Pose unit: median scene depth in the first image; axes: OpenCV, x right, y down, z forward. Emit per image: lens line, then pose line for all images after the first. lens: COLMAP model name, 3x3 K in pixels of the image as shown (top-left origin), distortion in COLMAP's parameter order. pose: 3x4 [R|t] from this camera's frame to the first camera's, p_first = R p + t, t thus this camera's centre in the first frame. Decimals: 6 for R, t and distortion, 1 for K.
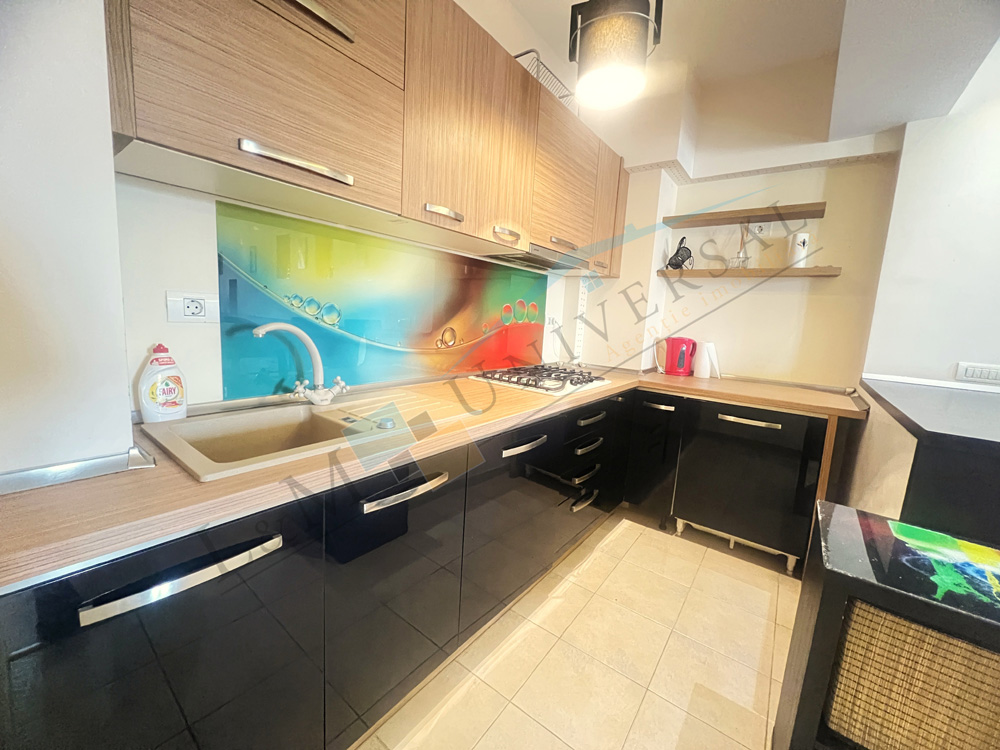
lens RADIAL K [[401.2, 0, 500.5], [0, 401.2, 371.7], [0, 0, 1]] dist [-0.001619, 0.000098]
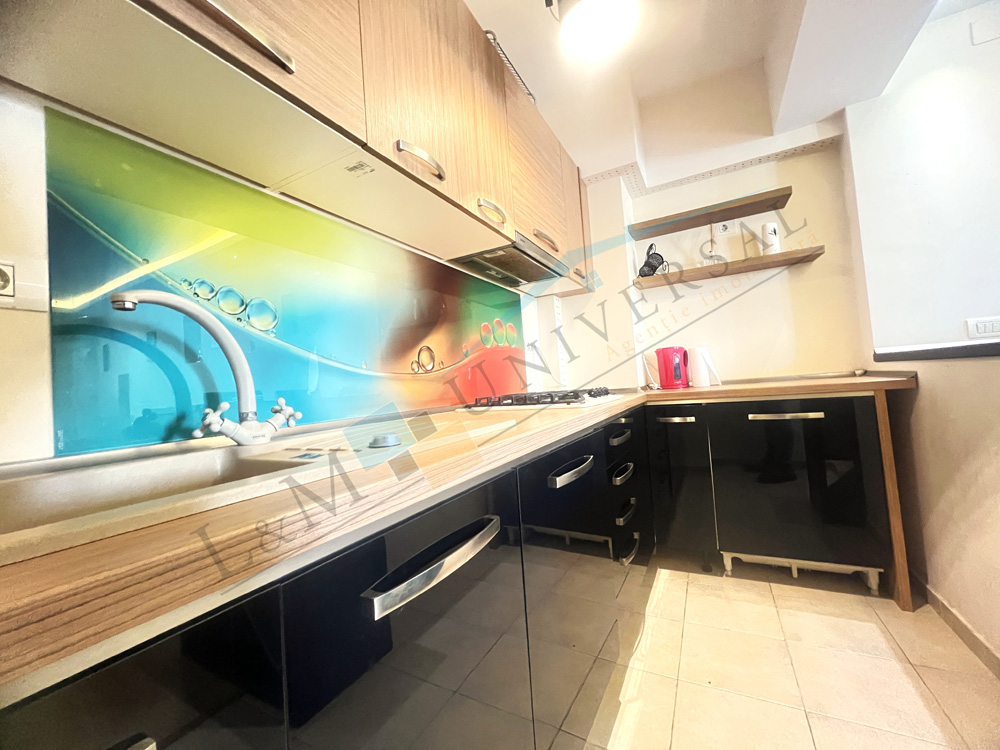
lens RADIAL K [[401.2, 0, 500.5], [0, 401.2, 371.7], [0, 0, 1]] dist [-0.001619, 0.000098]
pose [[0.979207, -0.124066, 0.160500, -0.110045], [0.150515, 0.974777, -0.164788, 0.081462], [-0.136007, 0.185519, 0.973183, 0.226666]]
